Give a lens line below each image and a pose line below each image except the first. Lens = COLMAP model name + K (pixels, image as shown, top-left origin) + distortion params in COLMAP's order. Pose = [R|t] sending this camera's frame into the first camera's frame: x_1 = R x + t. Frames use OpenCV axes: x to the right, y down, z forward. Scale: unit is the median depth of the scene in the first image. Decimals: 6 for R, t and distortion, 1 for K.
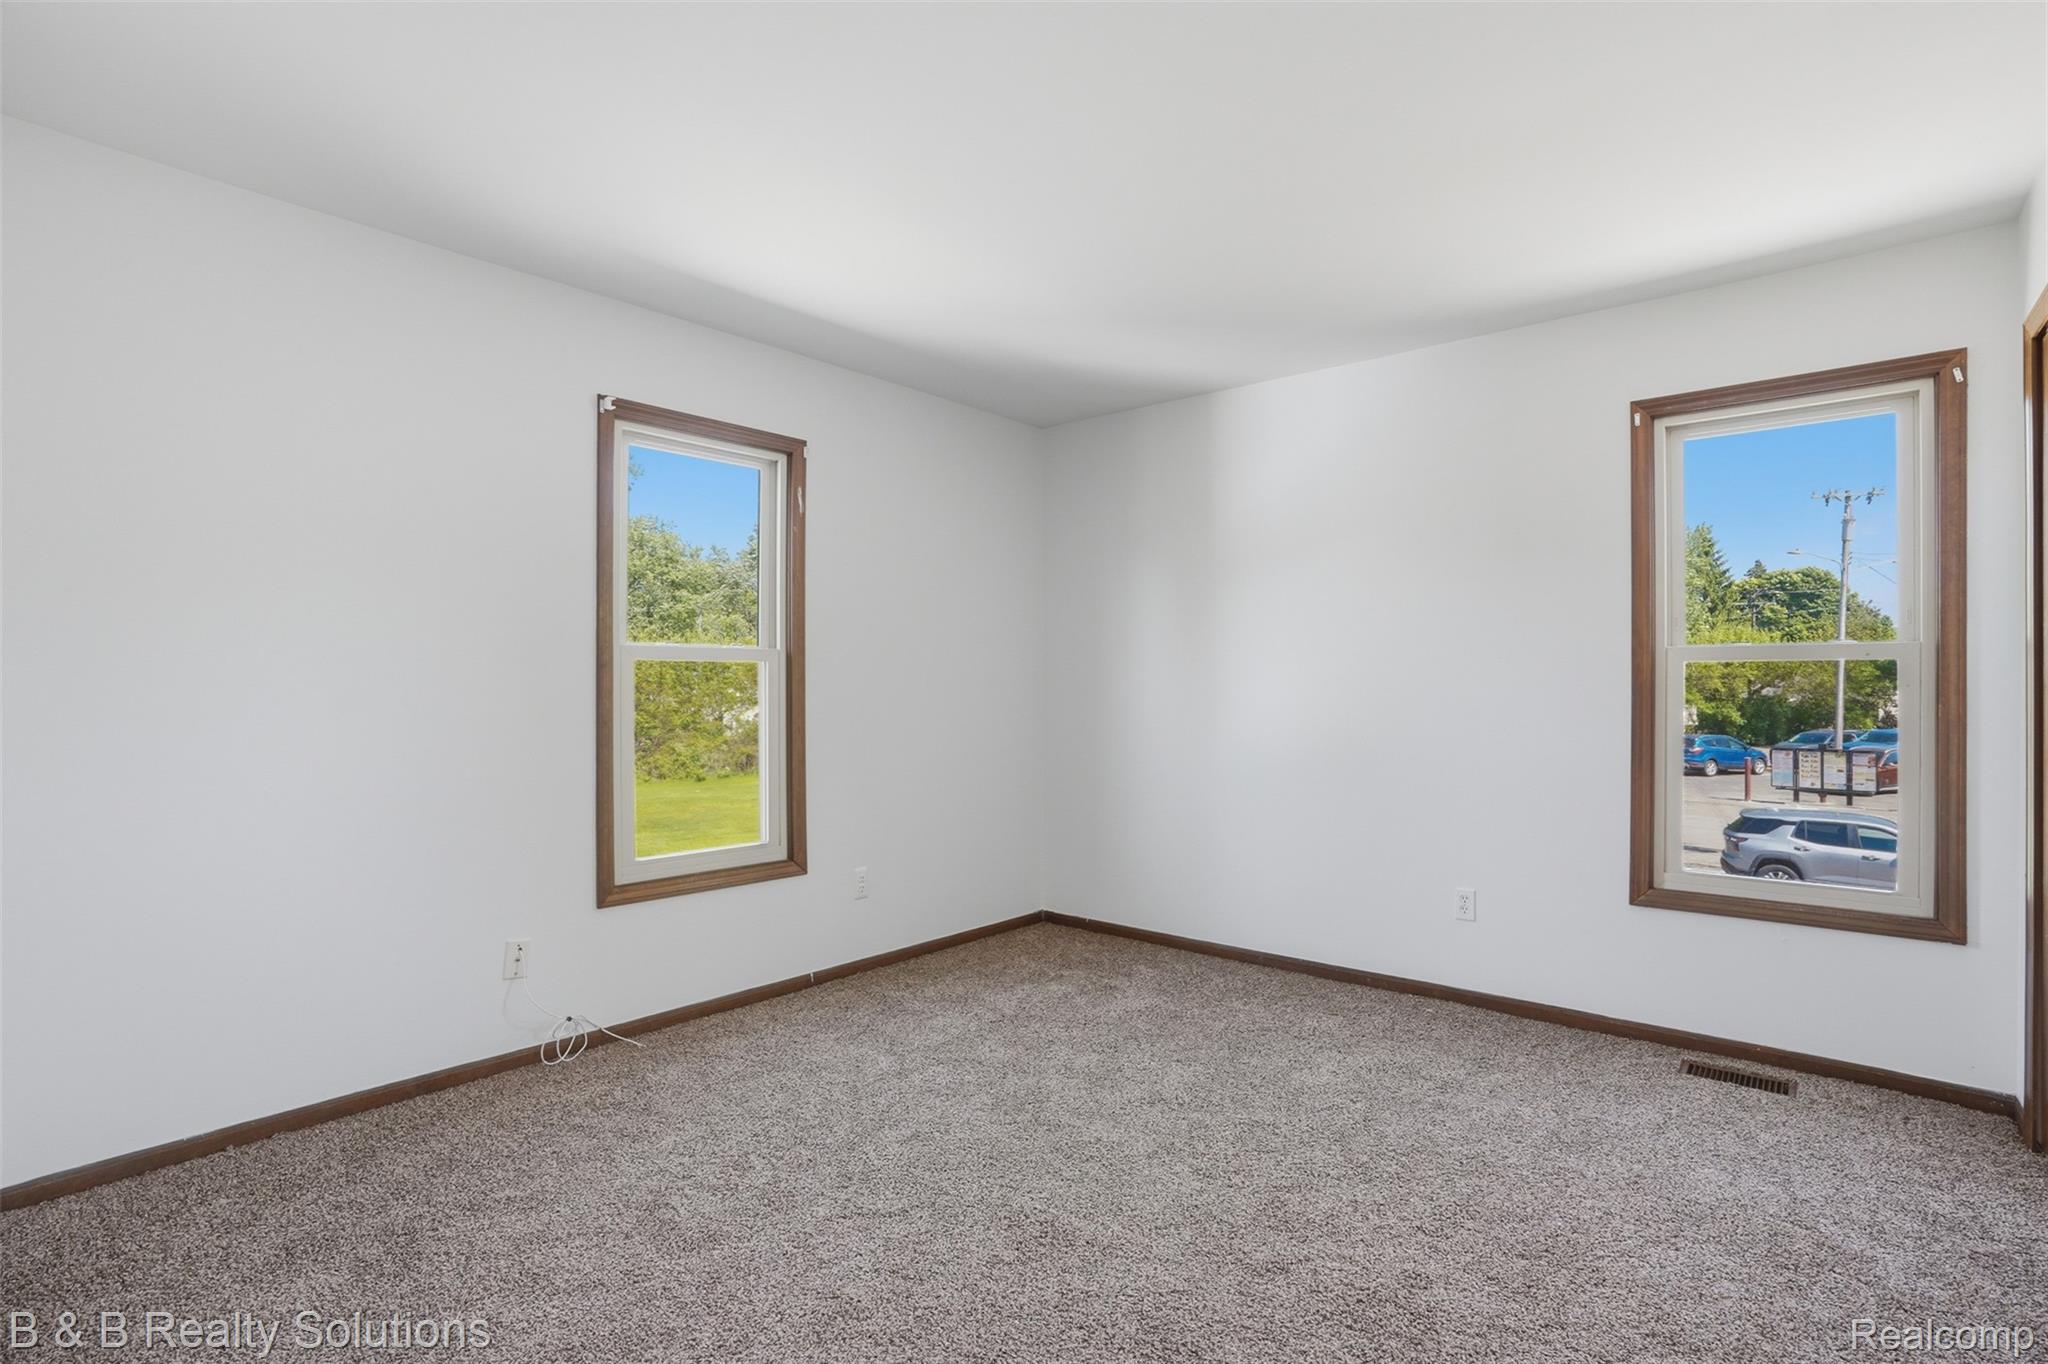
lens RADIAL K [[959.6, 0, 1034.9], [0, 959.6, 687.5], [0, 0, 1]] dist [-0.069156, 0.025351]
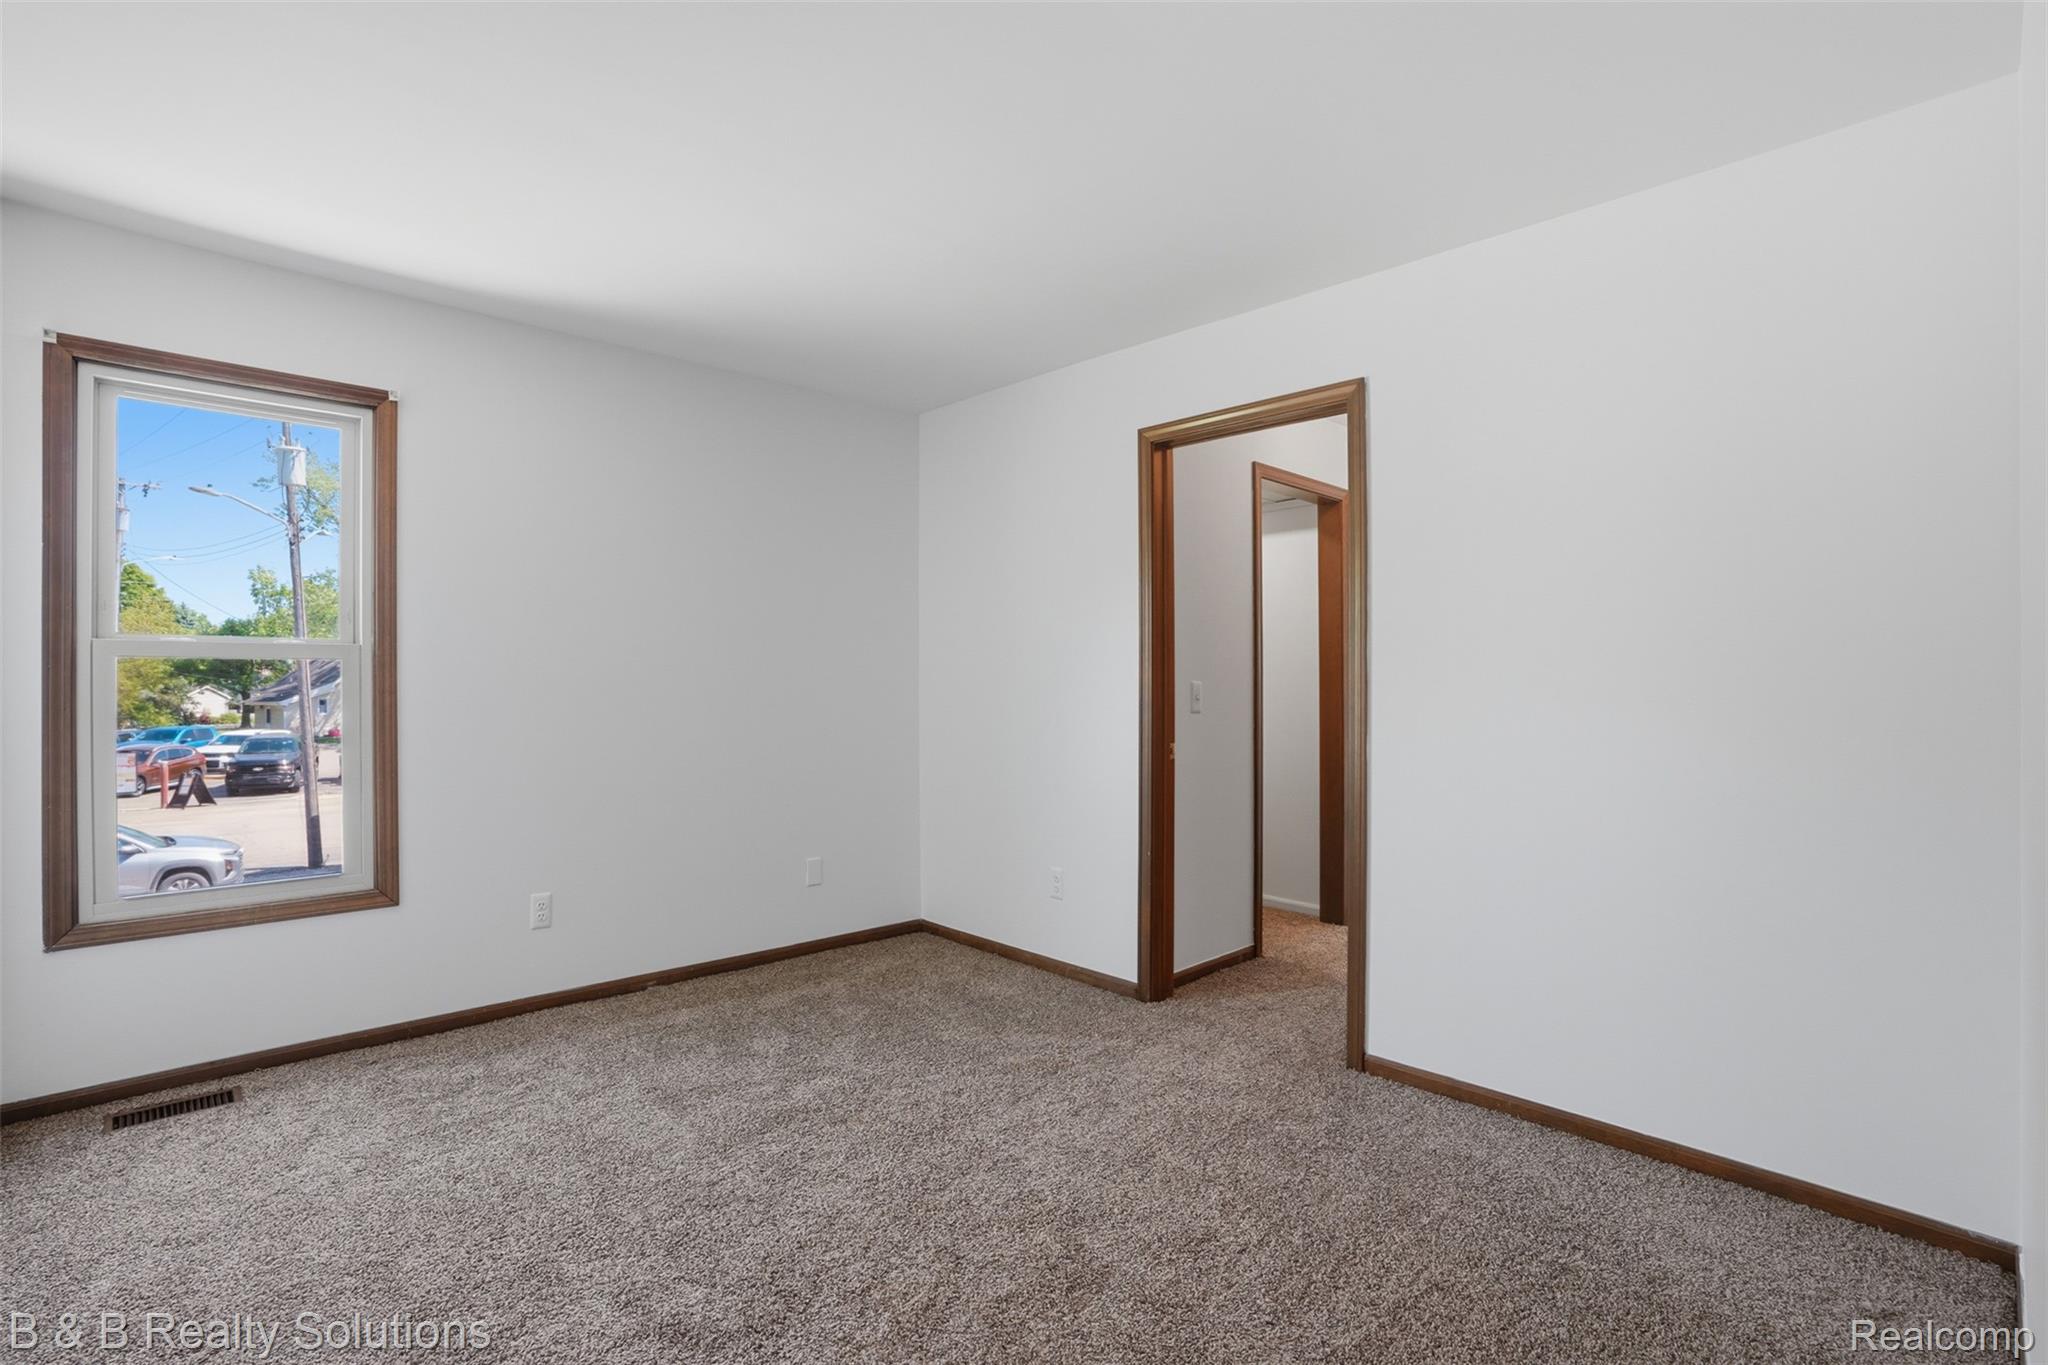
lens RADIAL K [[959.6, 0, 1034.9], [0, 959.6, 688.0], [0, 0, 1]] dist [-0.069156, 0.025351]
pose [[0.064894, -0.002251, 0.997890, -0.096433], [-0.000870, 0.999997, 0.002312, 0.000966], [-0.997892, -0.001018, 0.064892, 0.088982]]
